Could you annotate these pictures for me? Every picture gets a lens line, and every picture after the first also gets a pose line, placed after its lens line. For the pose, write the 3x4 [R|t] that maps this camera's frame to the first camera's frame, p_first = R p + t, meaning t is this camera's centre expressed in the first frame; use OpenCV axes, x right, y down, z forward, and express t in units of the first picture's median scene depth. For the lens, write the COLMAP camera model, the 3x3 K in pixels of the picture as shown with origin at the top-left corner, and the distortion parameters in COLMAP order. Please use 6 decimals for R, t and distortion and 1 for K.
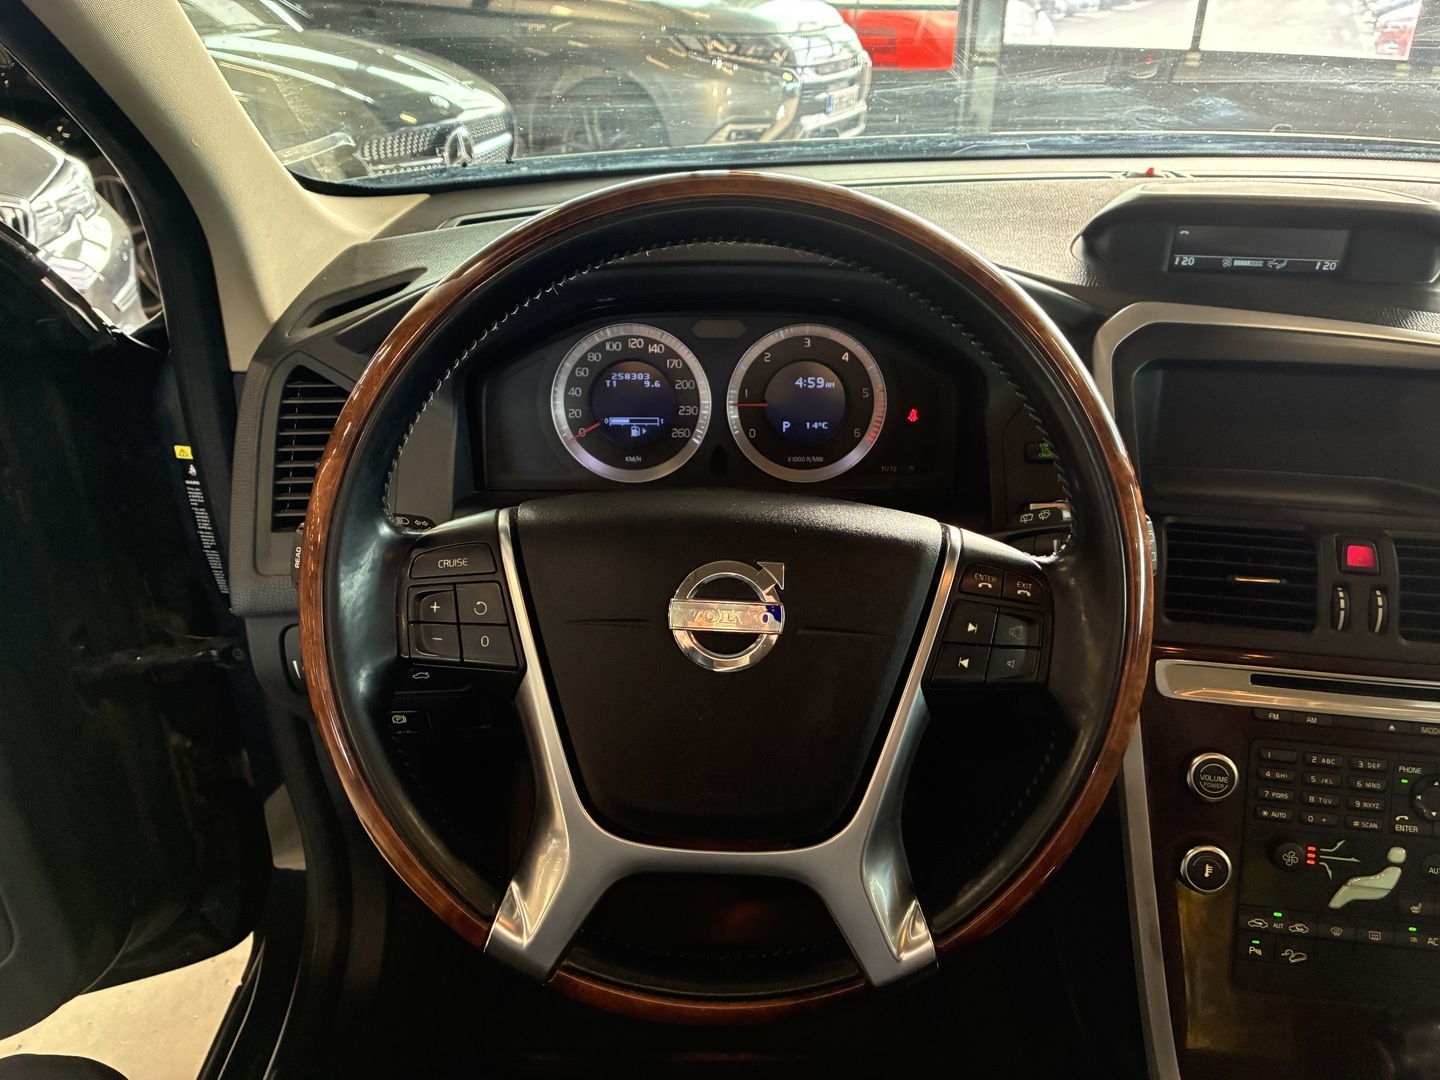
lens RADIAL K [[1060.4, 0, 720.0], [0, 1060.4, 540.0], [0, 0, 1]] dist [0.075737, -0.002447]
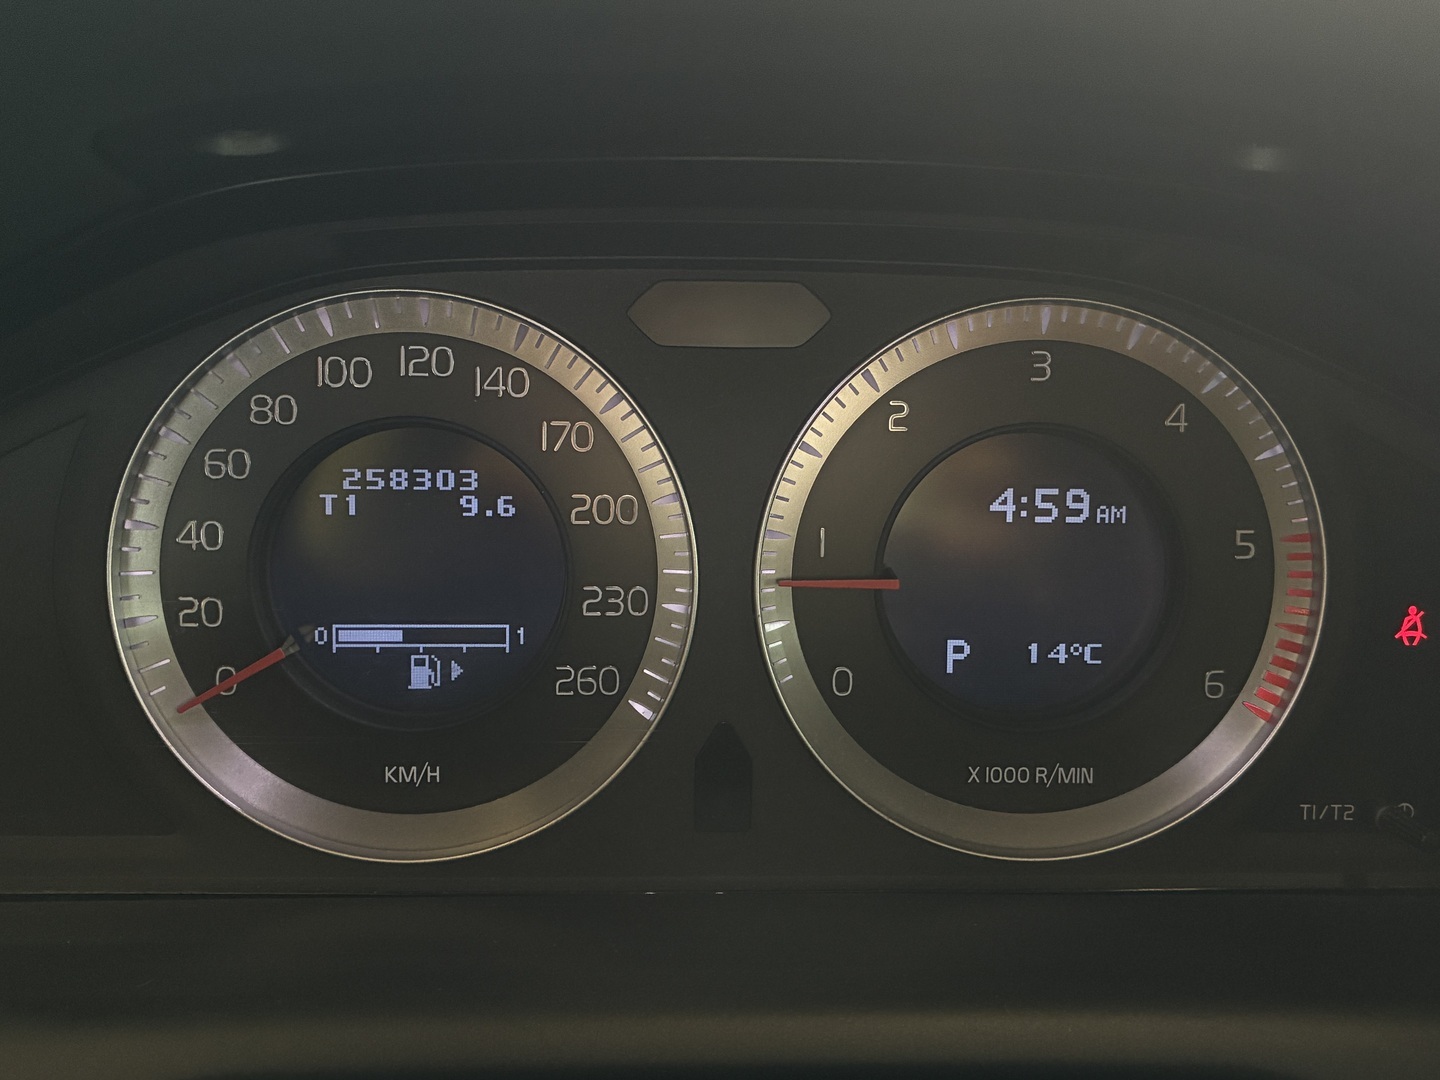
lens RADIAL K [[1599.7, 0, 720.0], [0, 1599.7, 540.0], [0, 0, 1]] dist [0.006647, -0.002895]
pose [[0.999354, 0.007258, 0.035186, -0.017159], [-0.003753, 0.995113, -0.098674, -0.097062], [-0.035730, 0.098478, 0.994498, 0.581491]]
